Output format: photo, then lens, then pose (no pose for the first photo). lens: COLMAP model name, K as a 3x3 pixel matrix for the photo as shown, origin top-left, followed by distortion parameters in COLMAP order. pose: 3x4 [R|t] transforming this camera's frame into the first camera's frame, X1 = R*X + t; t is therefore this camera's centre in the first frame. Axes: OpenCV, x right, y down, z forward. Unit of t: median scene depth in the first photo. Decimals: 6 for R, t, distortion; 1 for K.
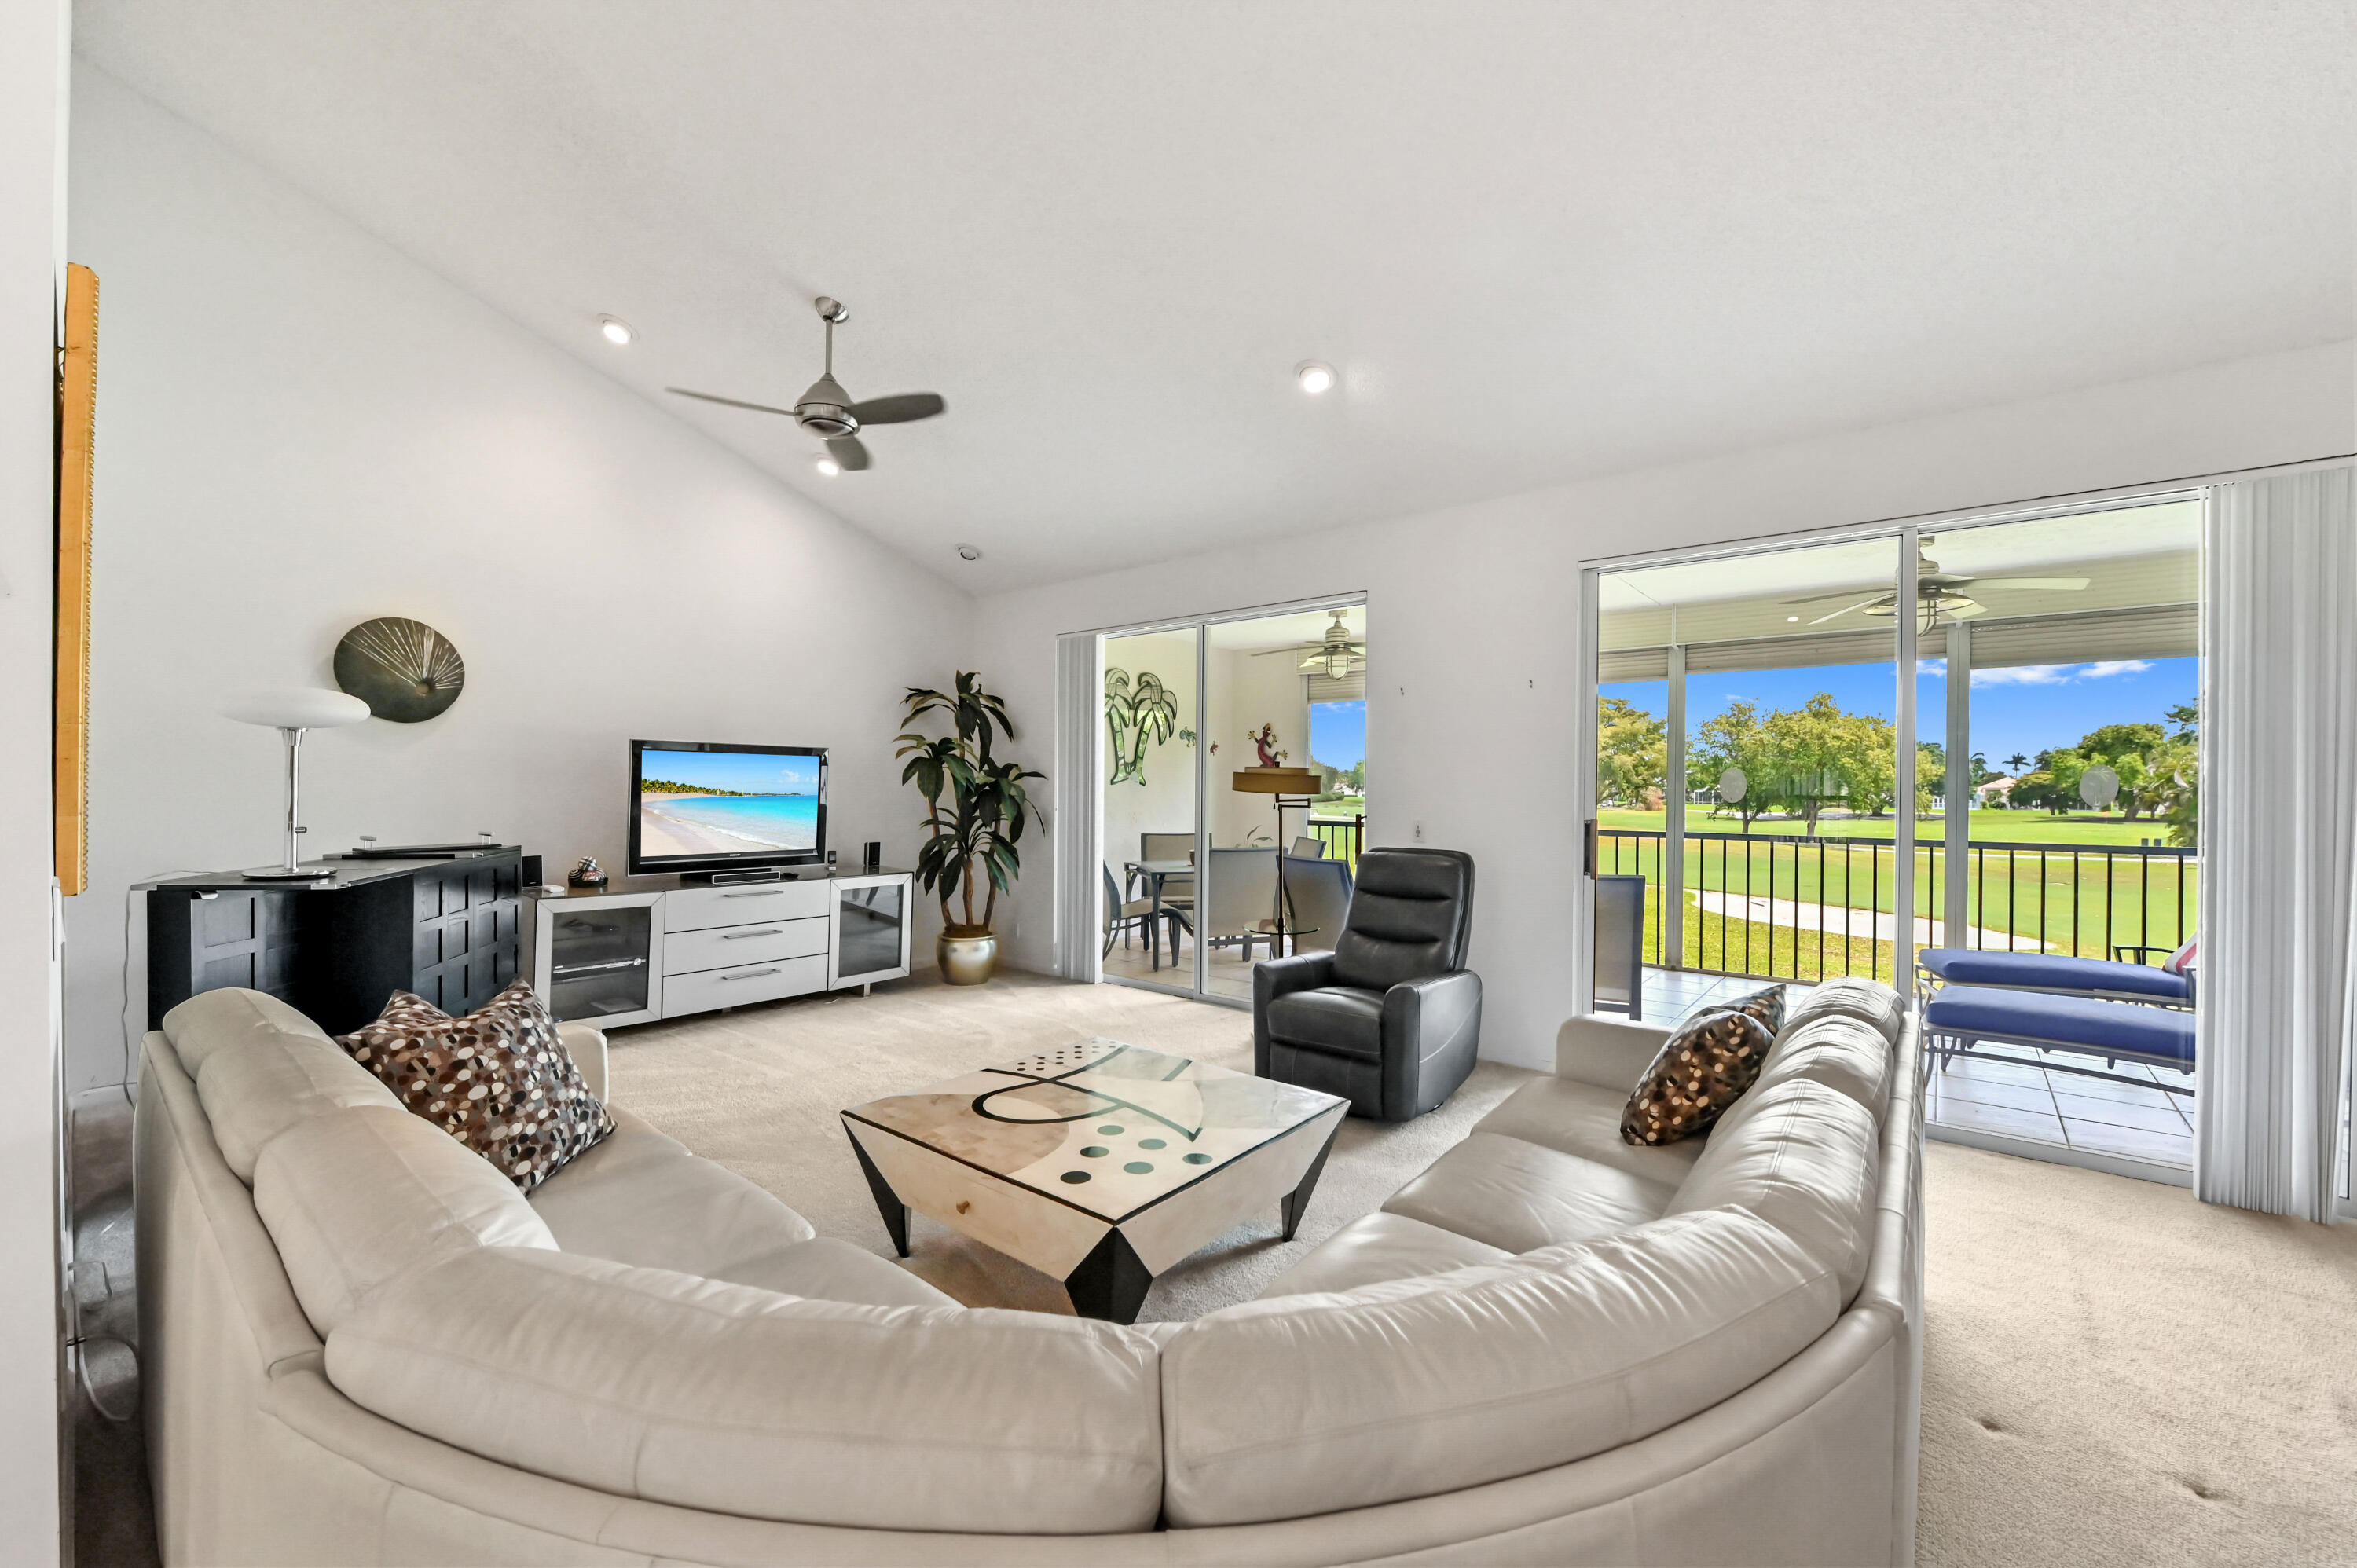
lens RADIAL K [[937.2, 0, 1182.3], [0, 937.2, 781.2], [0, 0, 1]] dist [-0.007350, -0.000122]
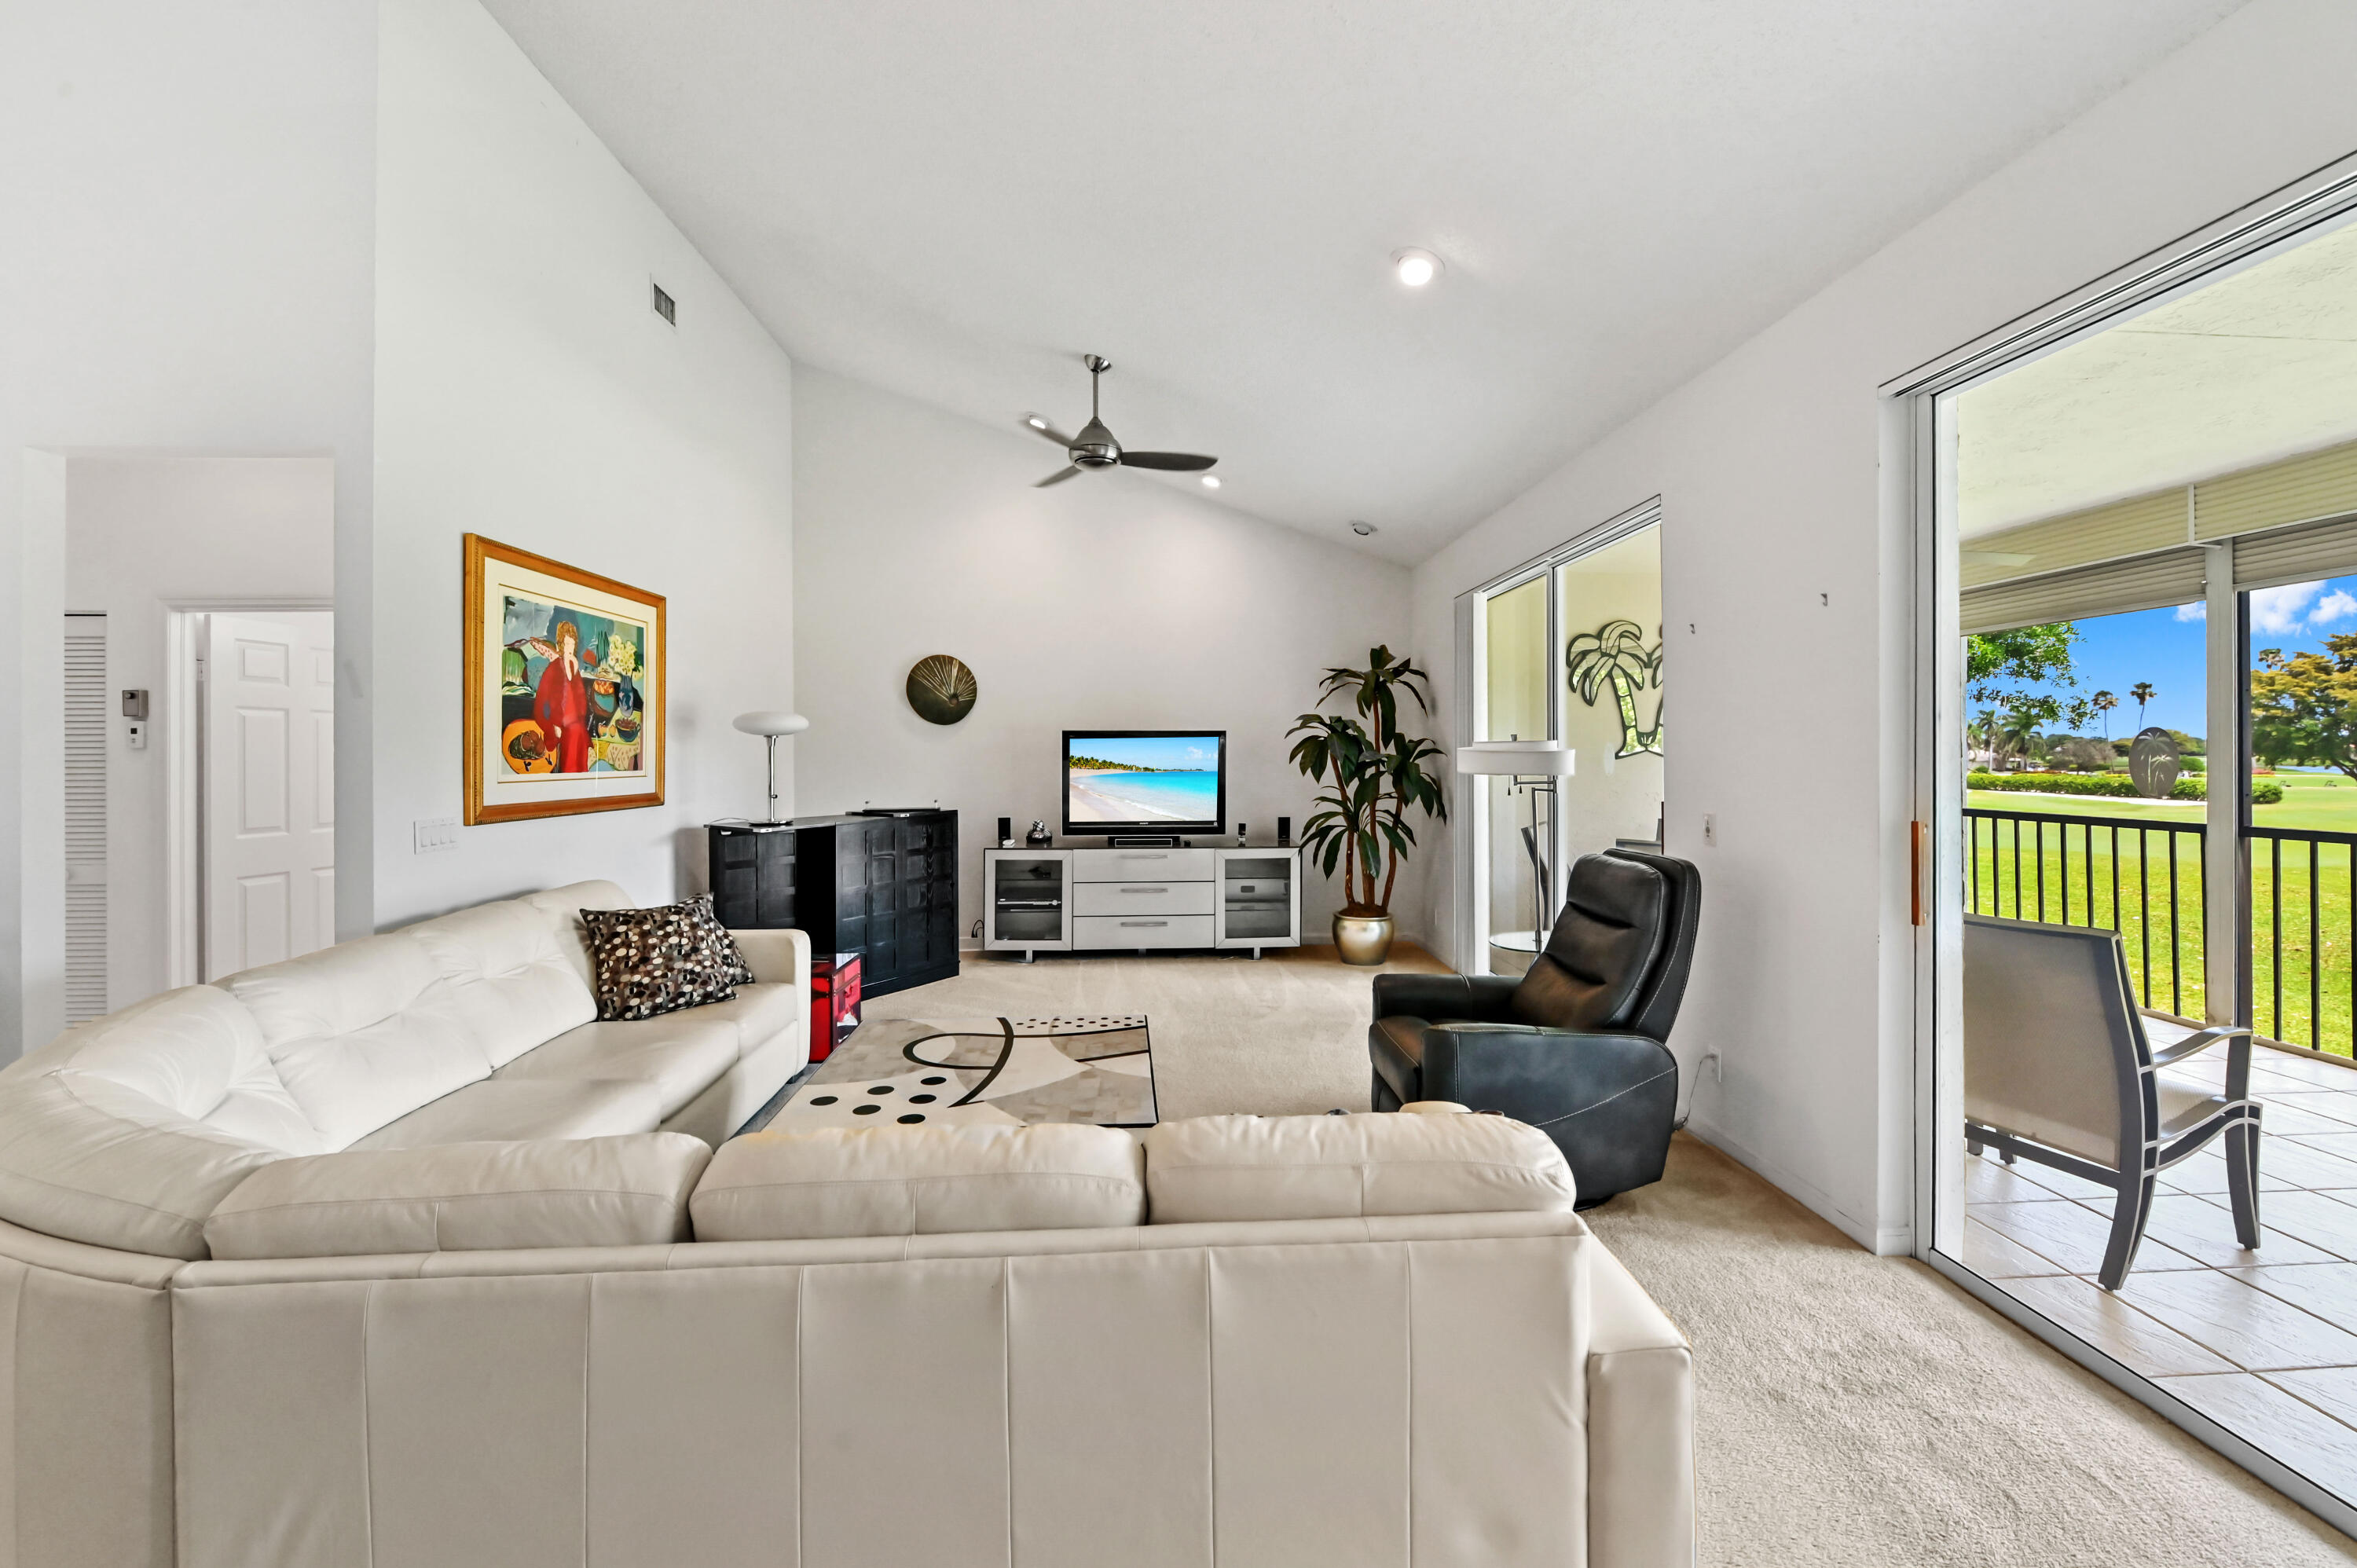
lens RADIAL K [[952.1, 0, 1183.9], [0, 952.1, 753.7], [0, 0, 1]] dist [-0.008909, -0.000057]
pose [[0.674140, -0.012947, -0.738490, 0.395185], [0.013762, 0.999893, -0.004968, -0.002830], [0.738476, -0.006814, 0.674246, 0.188541]]
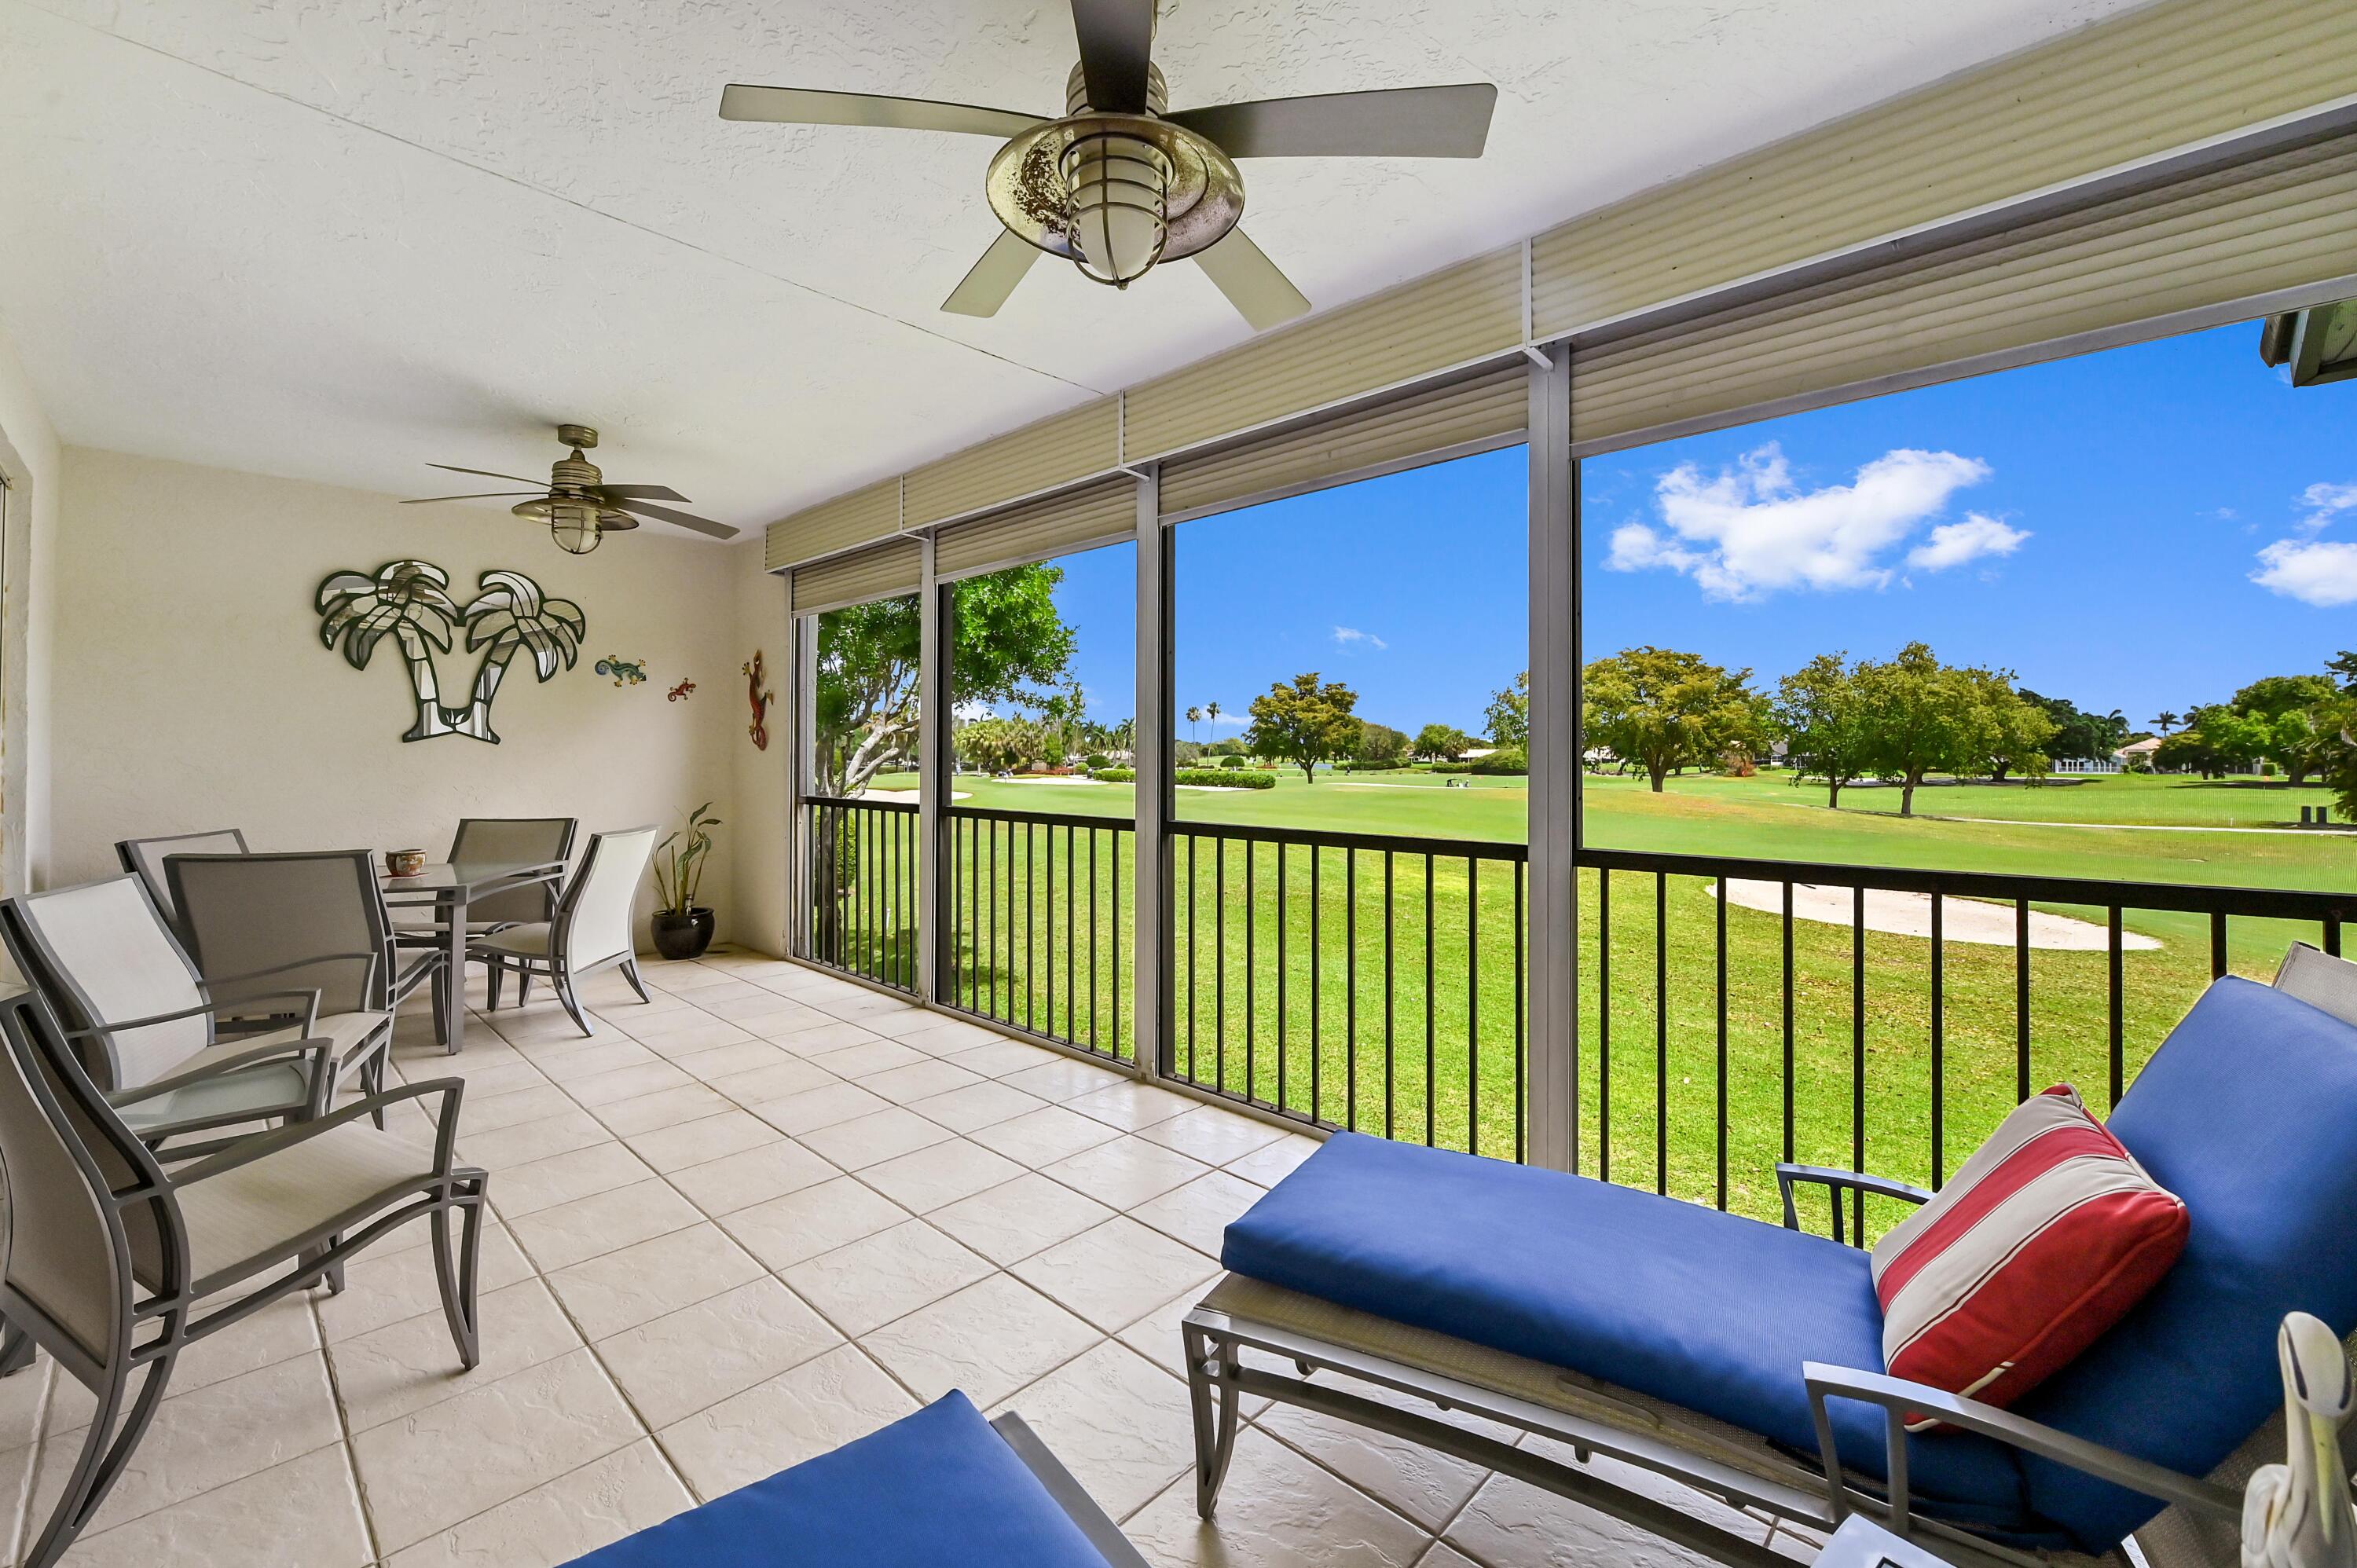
lens RADIAL K [[962.6, 0, 1201.5], [0, 962.6, 744.2], [0, 0, 1]] dist [-0.002868, -0.000160]
pose [[0.998181, -0.006243, -0.059964, 0.676690], [0.005993, 0.999973, -0.004352, 0.015025], [0.059989, 0.003985, 0.998191, 0.520859]]
